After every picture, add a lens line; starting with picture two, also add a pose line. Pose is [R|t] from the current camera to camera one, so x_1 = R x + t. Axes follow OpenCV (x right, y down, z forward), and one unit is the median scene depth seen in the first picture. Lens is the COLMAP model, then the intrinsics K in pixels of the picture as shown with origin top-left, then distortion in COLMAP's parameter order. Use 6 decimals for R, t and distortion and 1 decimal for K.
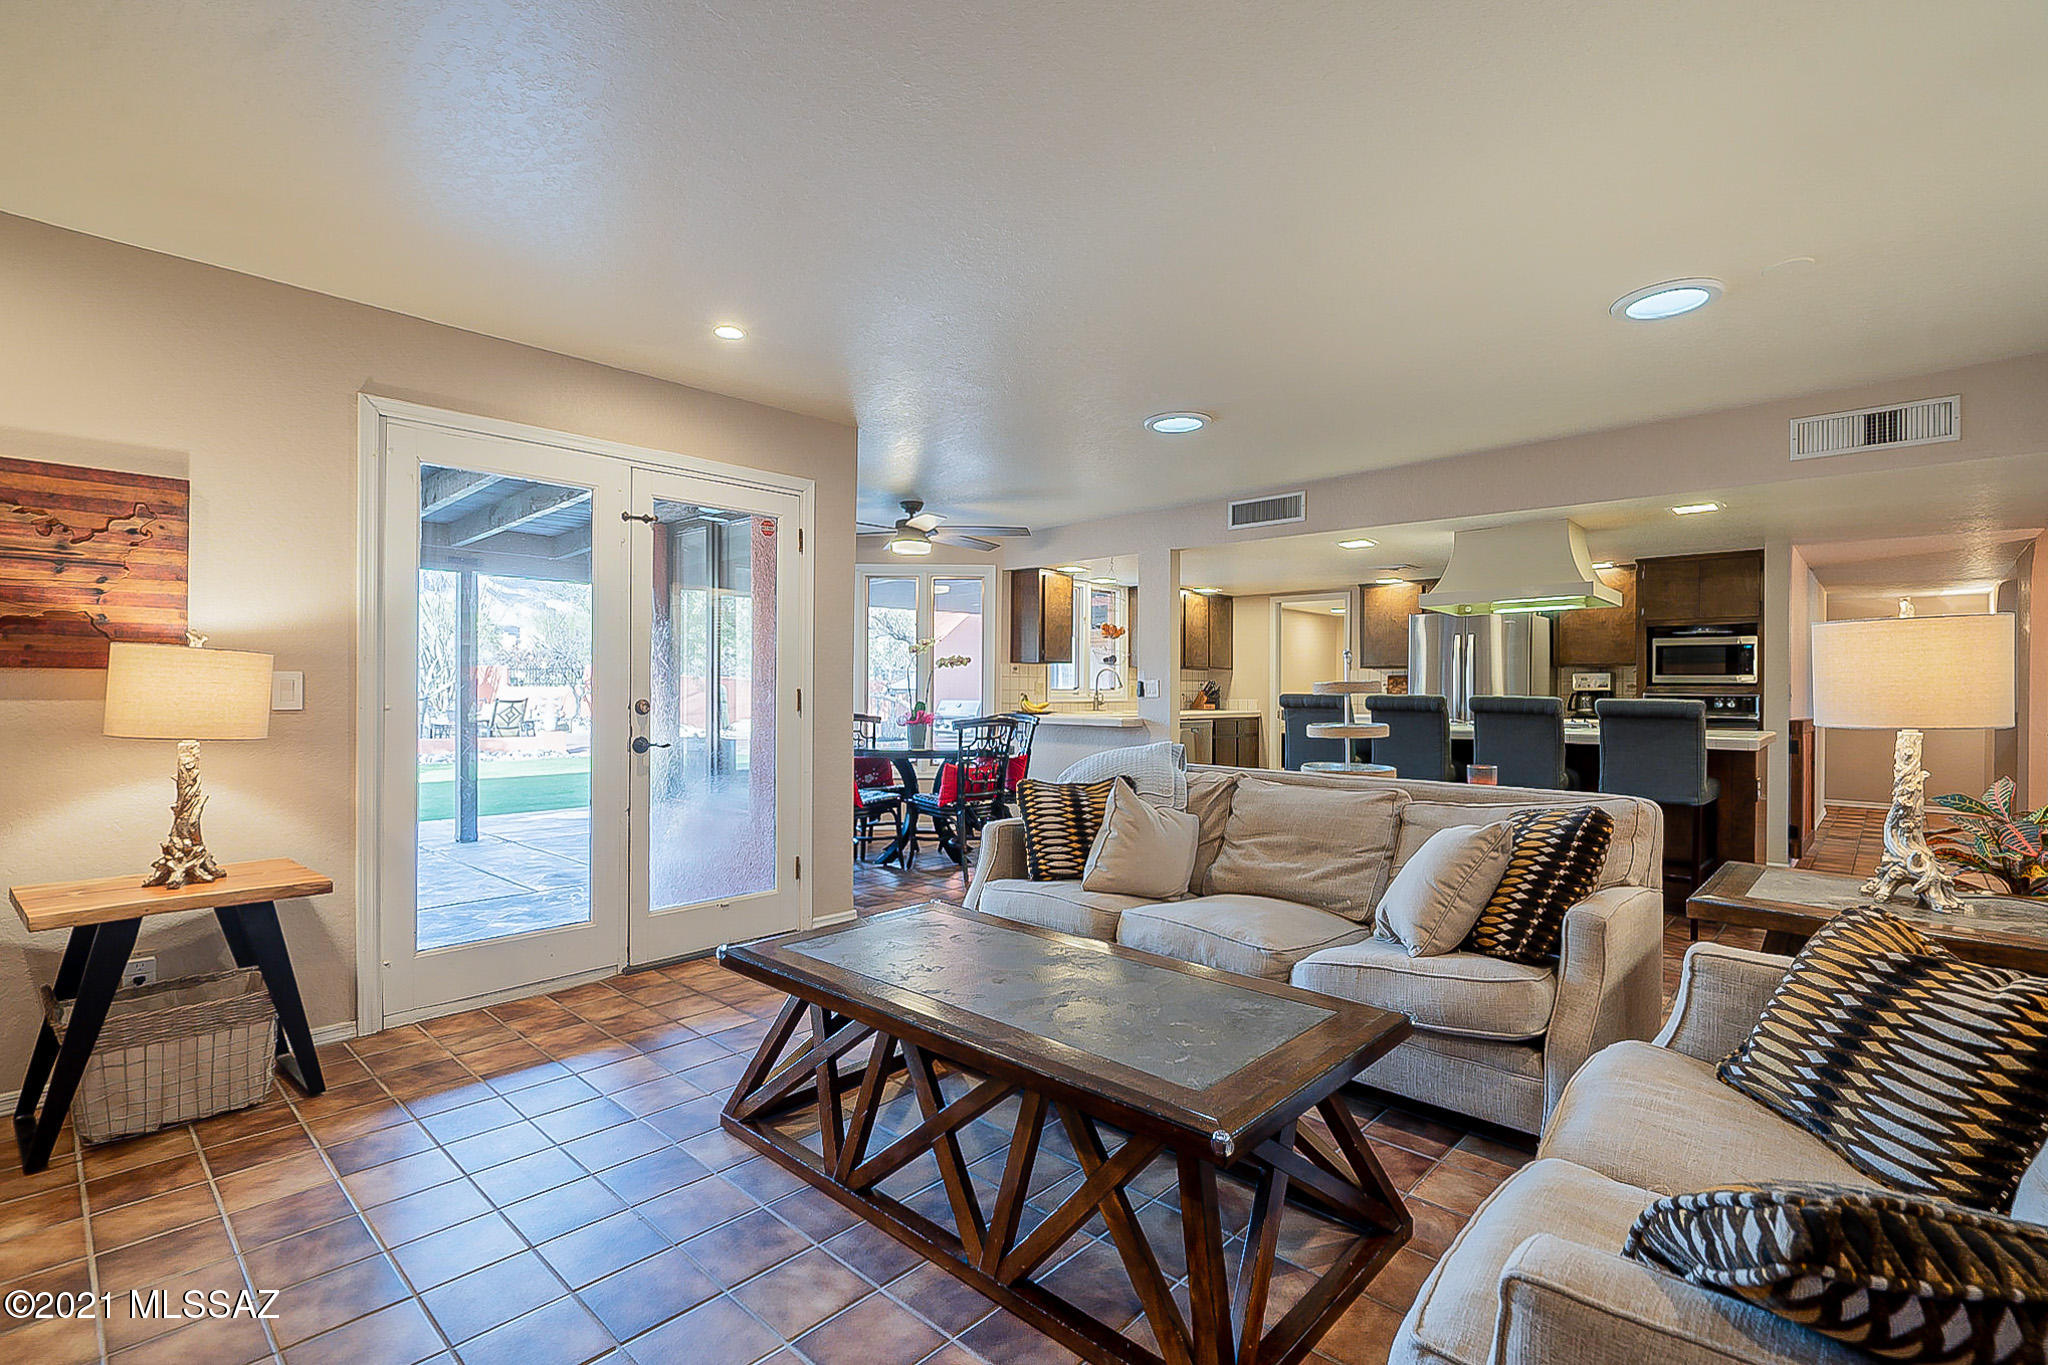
lens RADIAL K [[940.9, 0, 1020.1], [0, 940.9, 685.4], [0, 0, 1]] dist [-0.002043, 0.000558]
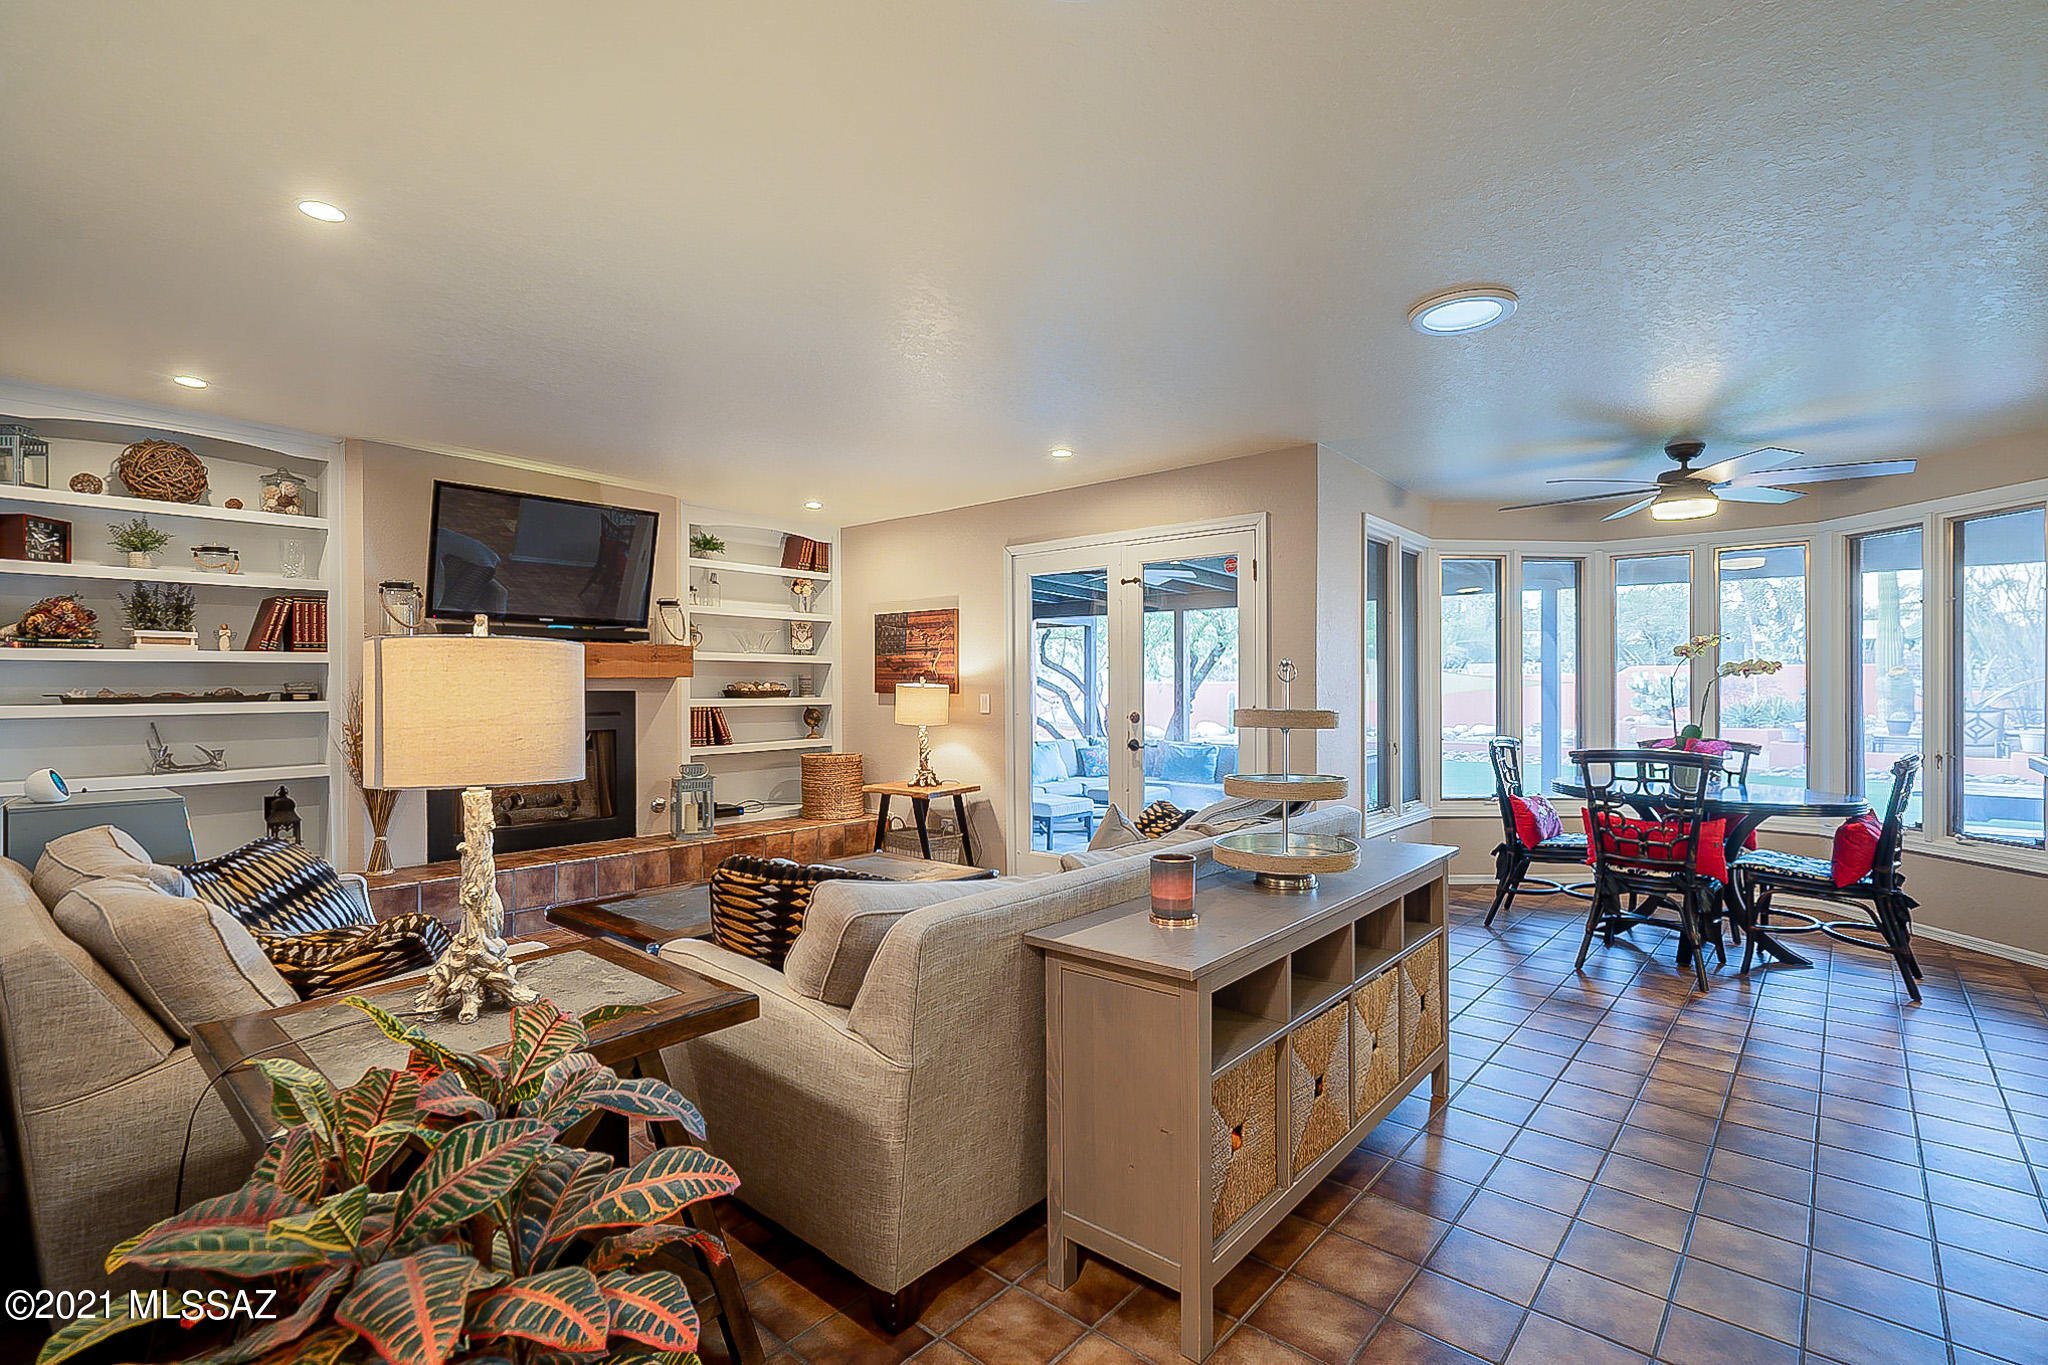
lens RADIAL K [[940.9, 0, 1019.8], [0, 940.9, 687.0], [0, 0, 1]] dist [-0.002043, 0.000558]
pose [[0.026261, -0.011102, -0.999593, 0.967550], [-0.000393, 0.999938, -0.011116, -0.006115], [0.999655, 0.000685, 0.026256, 0.794113]]
